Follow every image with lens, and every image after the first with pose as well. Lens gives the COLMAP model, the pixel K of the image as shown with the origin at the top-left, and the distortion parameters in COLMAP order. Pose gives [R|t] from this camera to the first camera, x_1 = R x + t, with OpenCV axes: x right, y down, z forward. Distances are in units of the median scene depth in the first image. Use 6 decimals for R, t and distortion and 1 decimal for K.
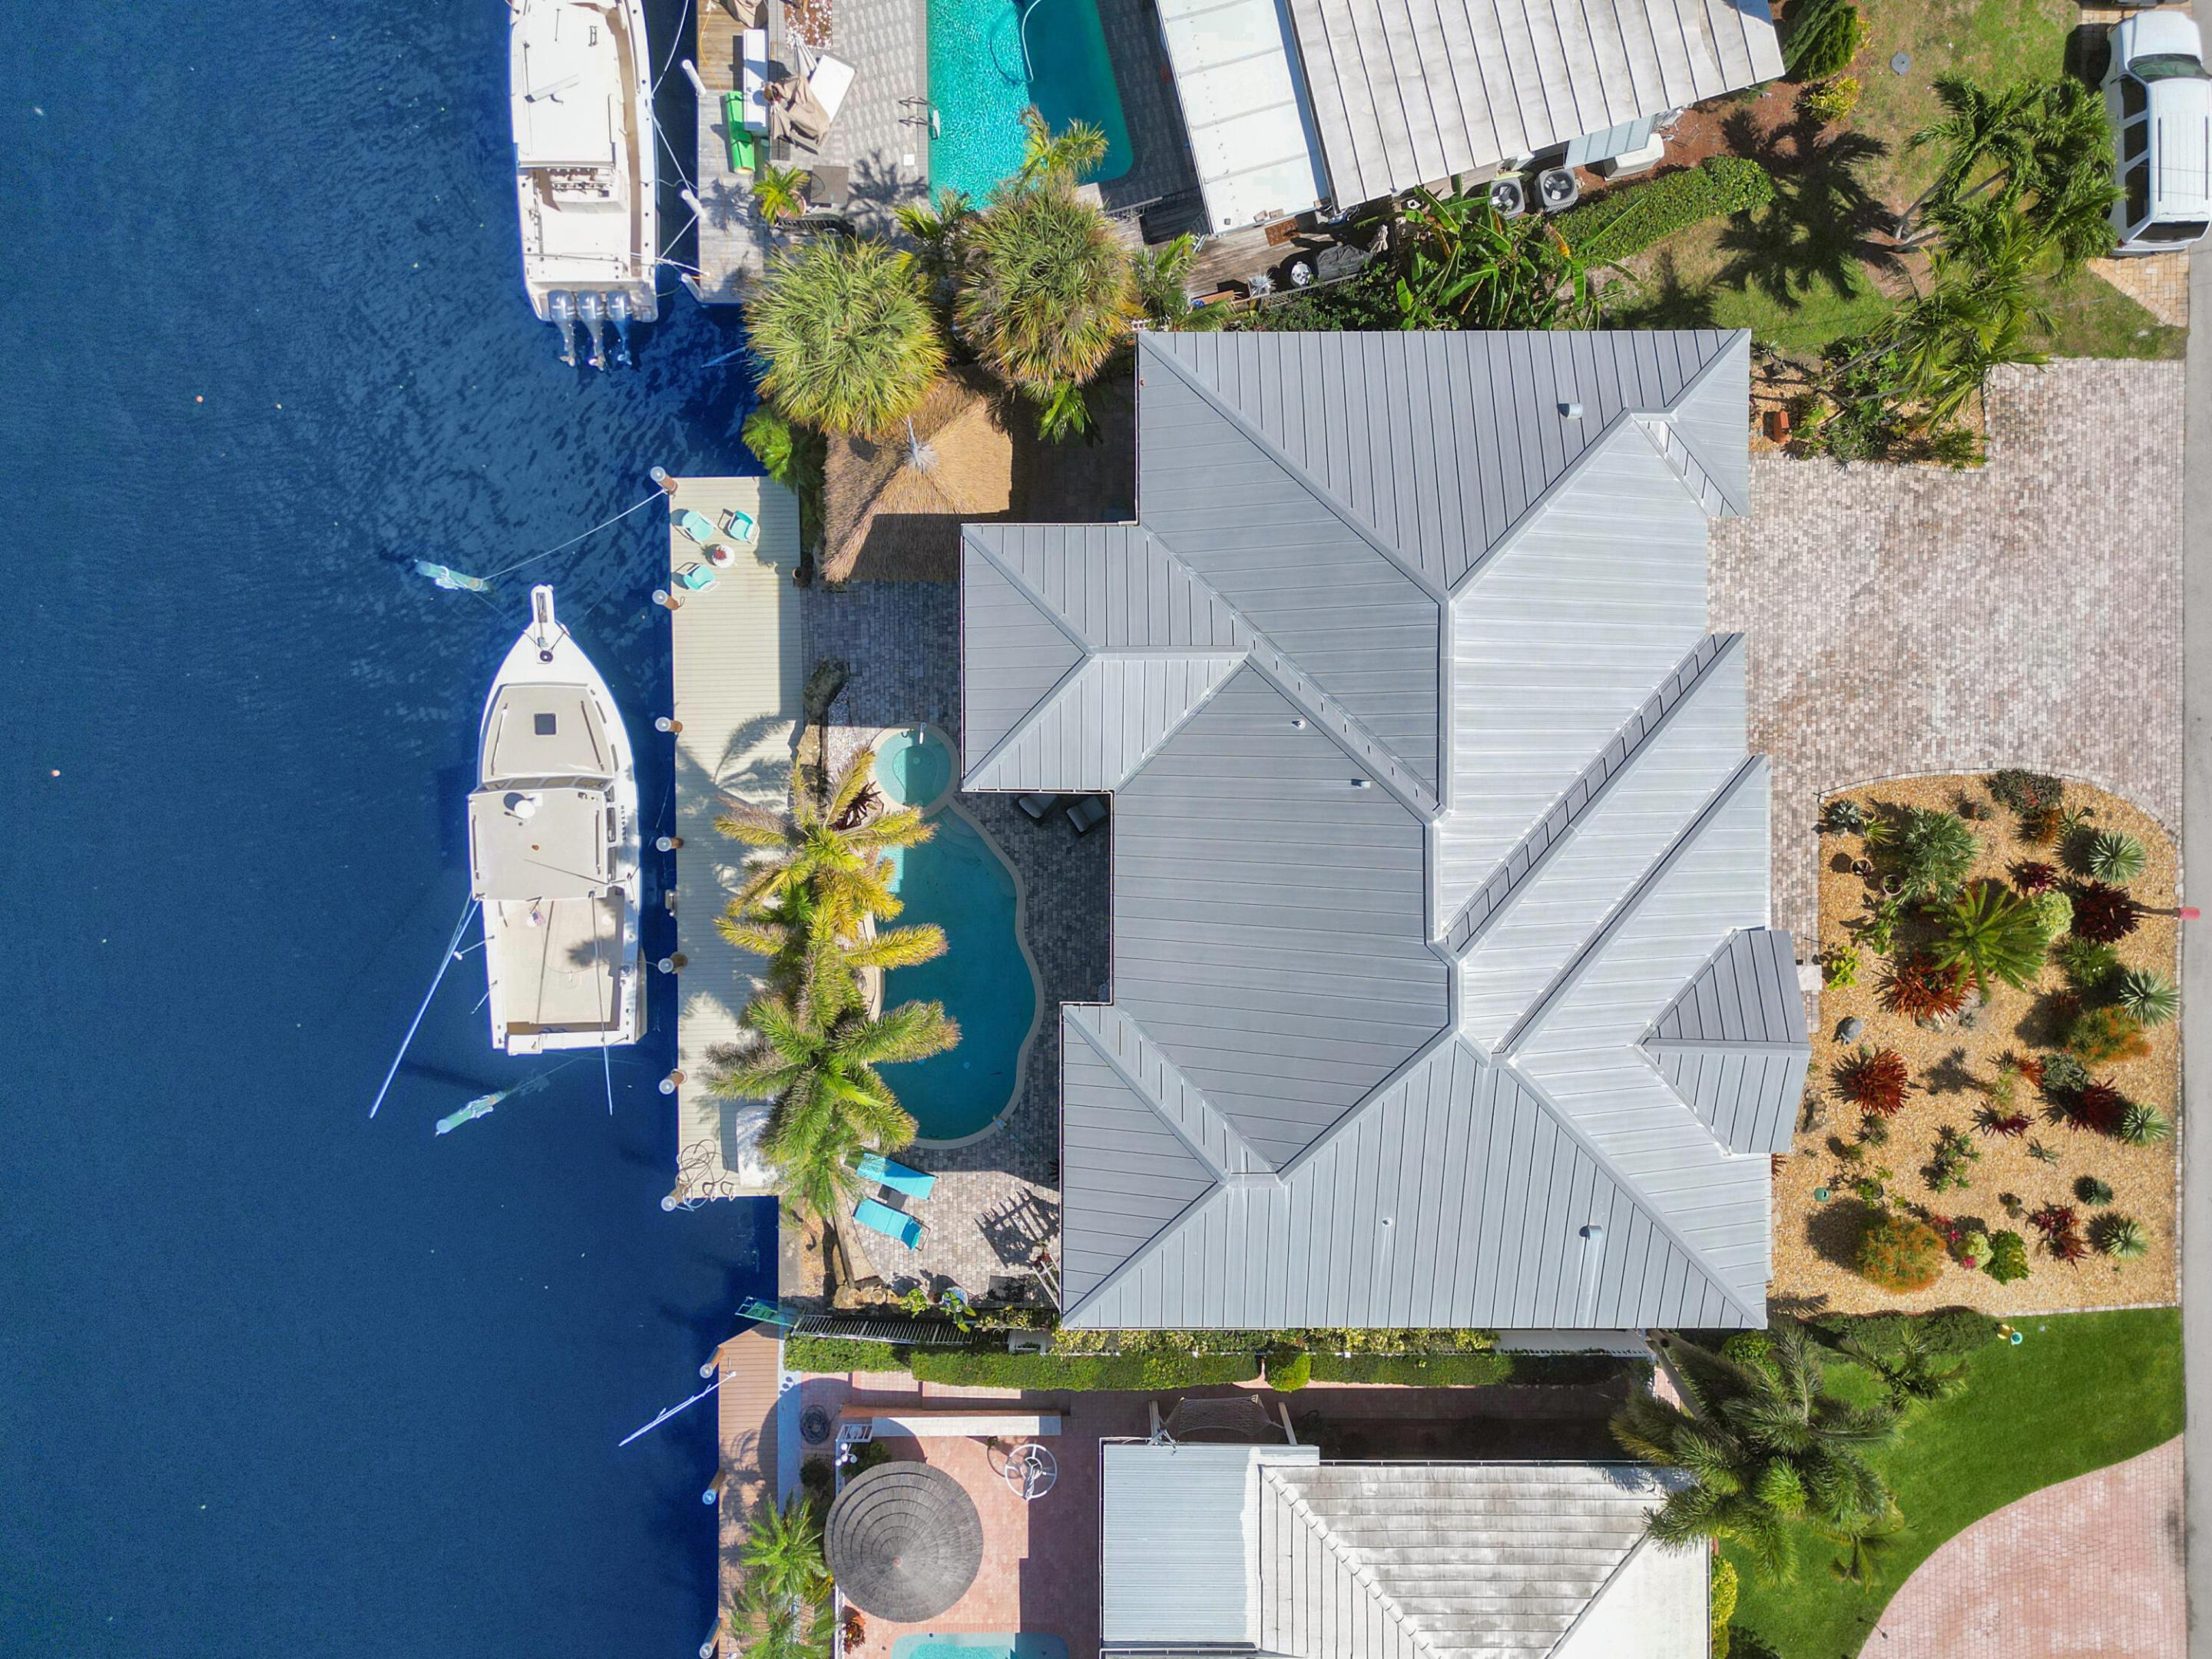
lens RADIAL K [[1567.3, 0, 1114.4], [0, 1567.3, 819.4], [0, 0, 1]] dist [0.091892, -0.103380]
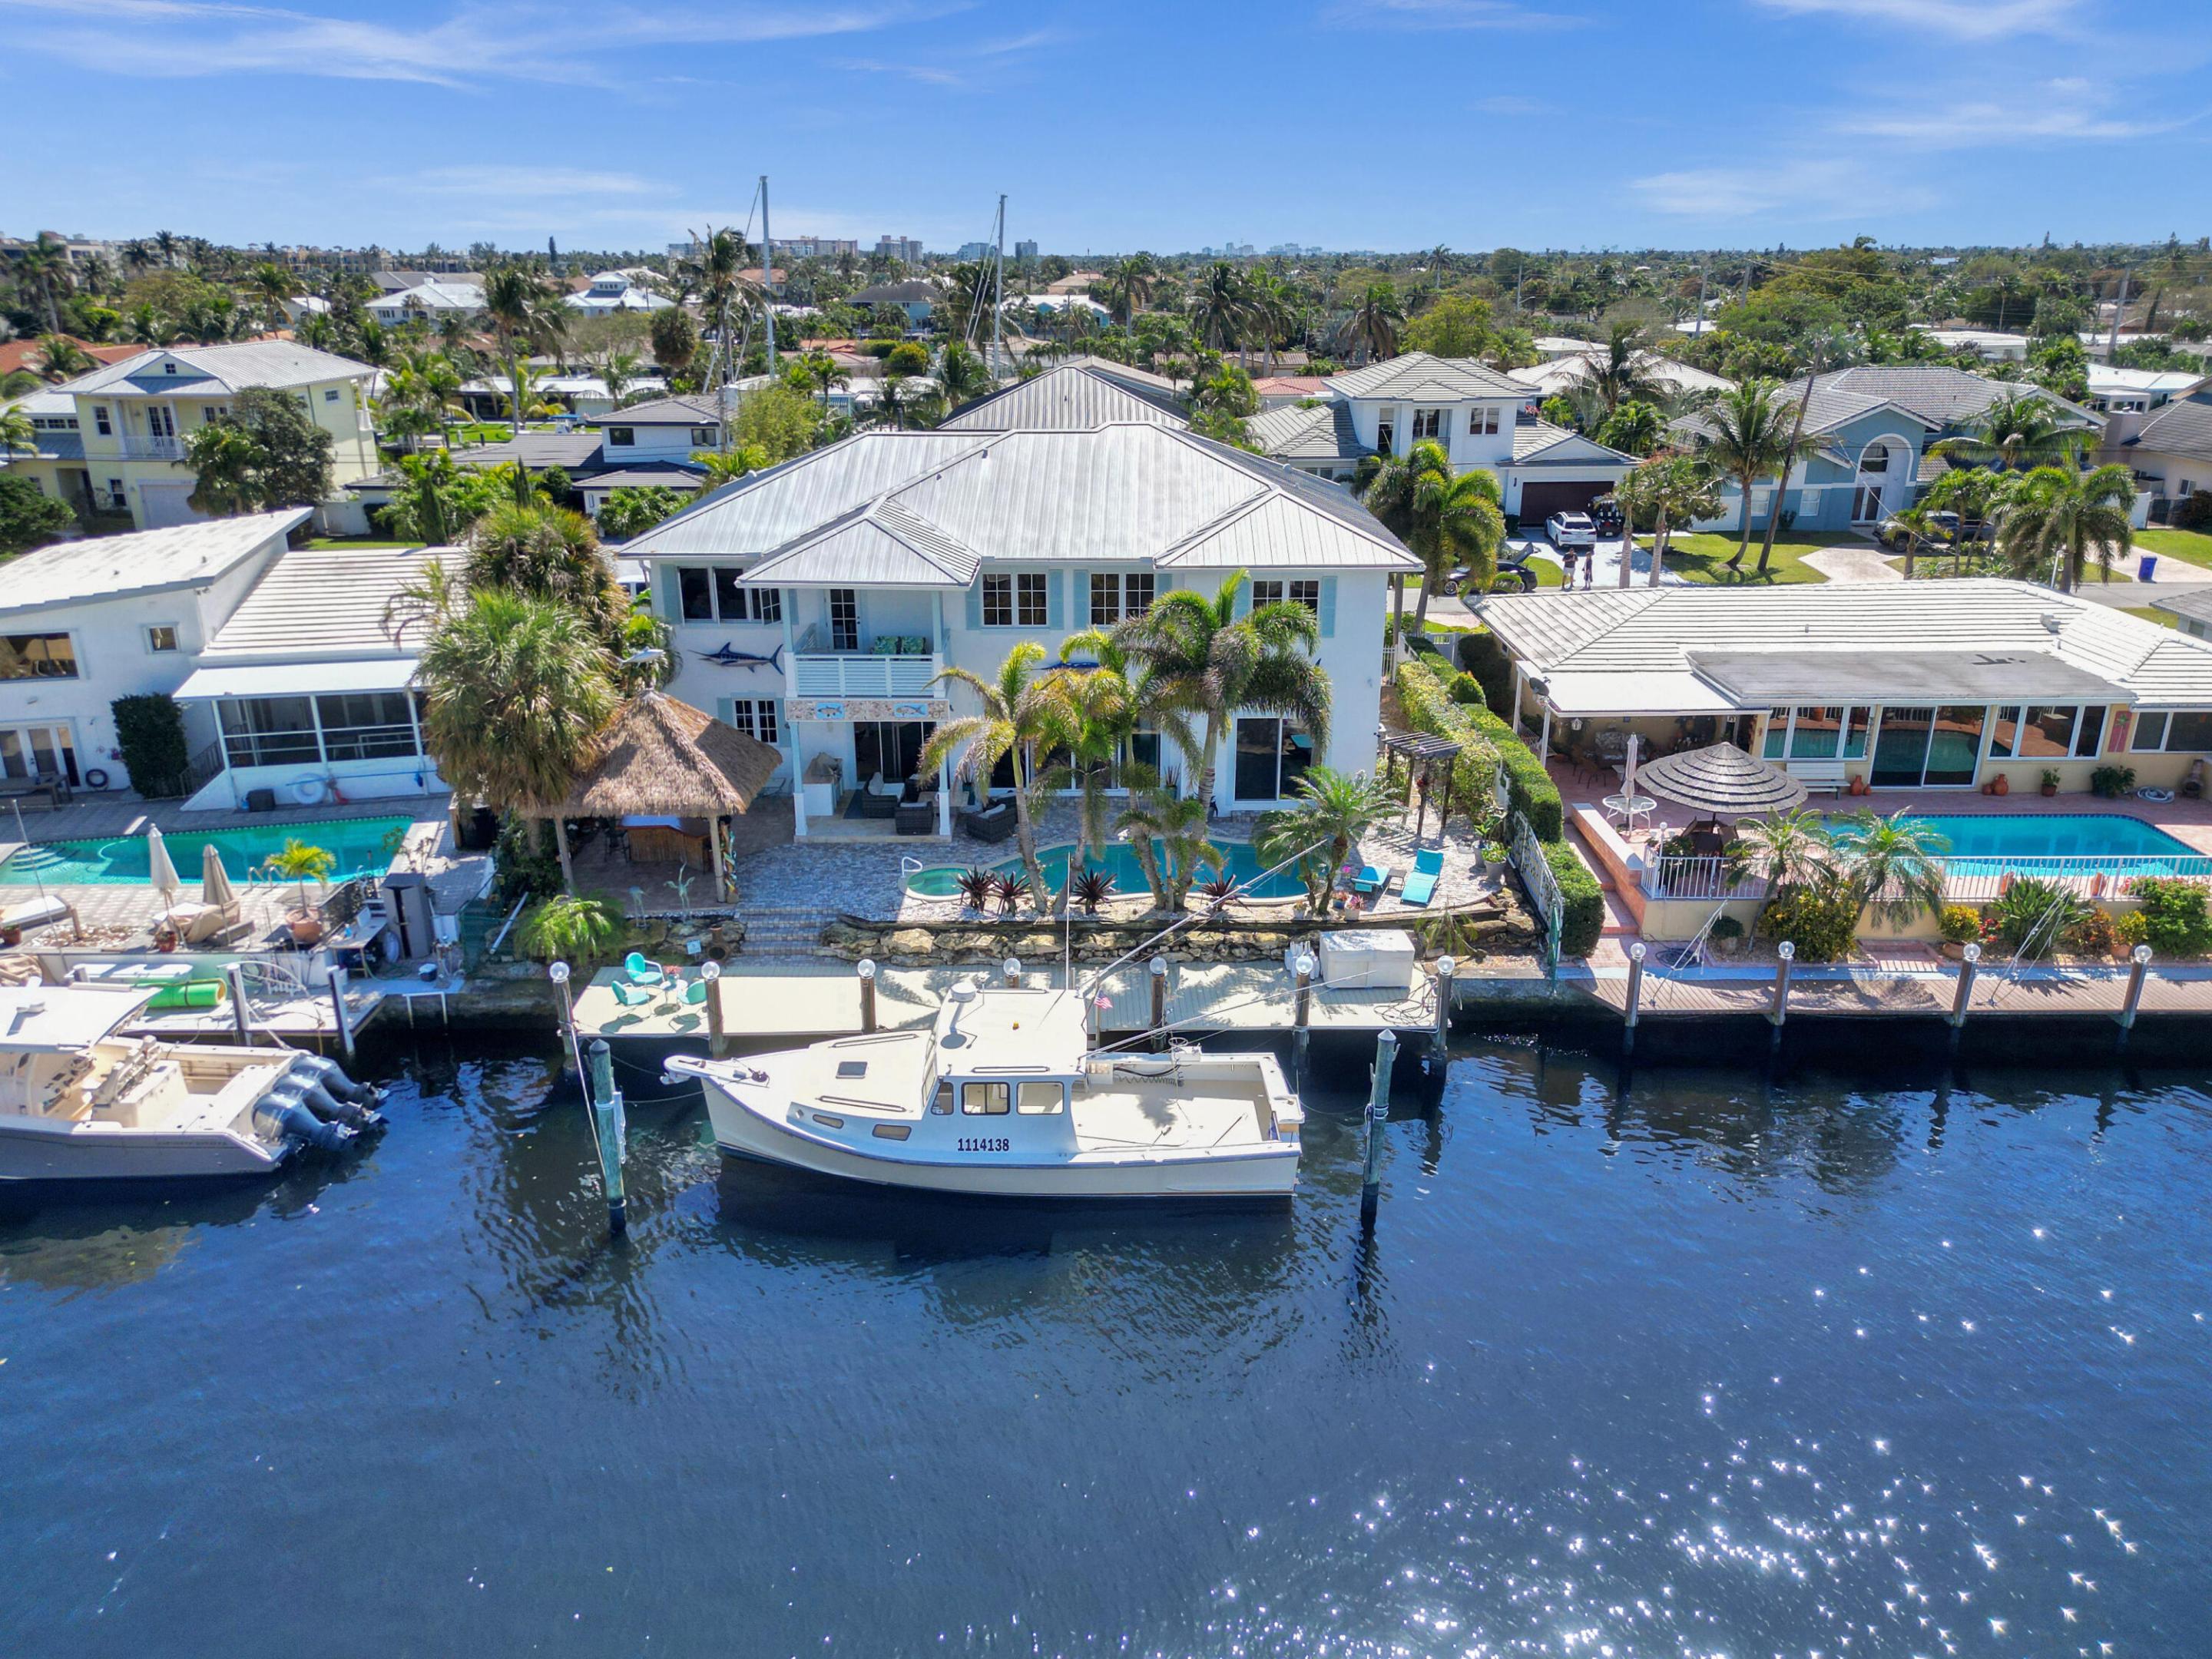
lens RADIAL K [[1567.3, 0, 1114.4], [0, 1567.3, 819.4], [0, 0, 1]] dist [0.091892, -0.103380]
pose [[-0.008657, -0.367306, 0.930060, -0.992453], [0.999794, 0.013887, 0.014791, 0.052446], [-0.018348, 0.929996, 0.367110, 0.602640]]
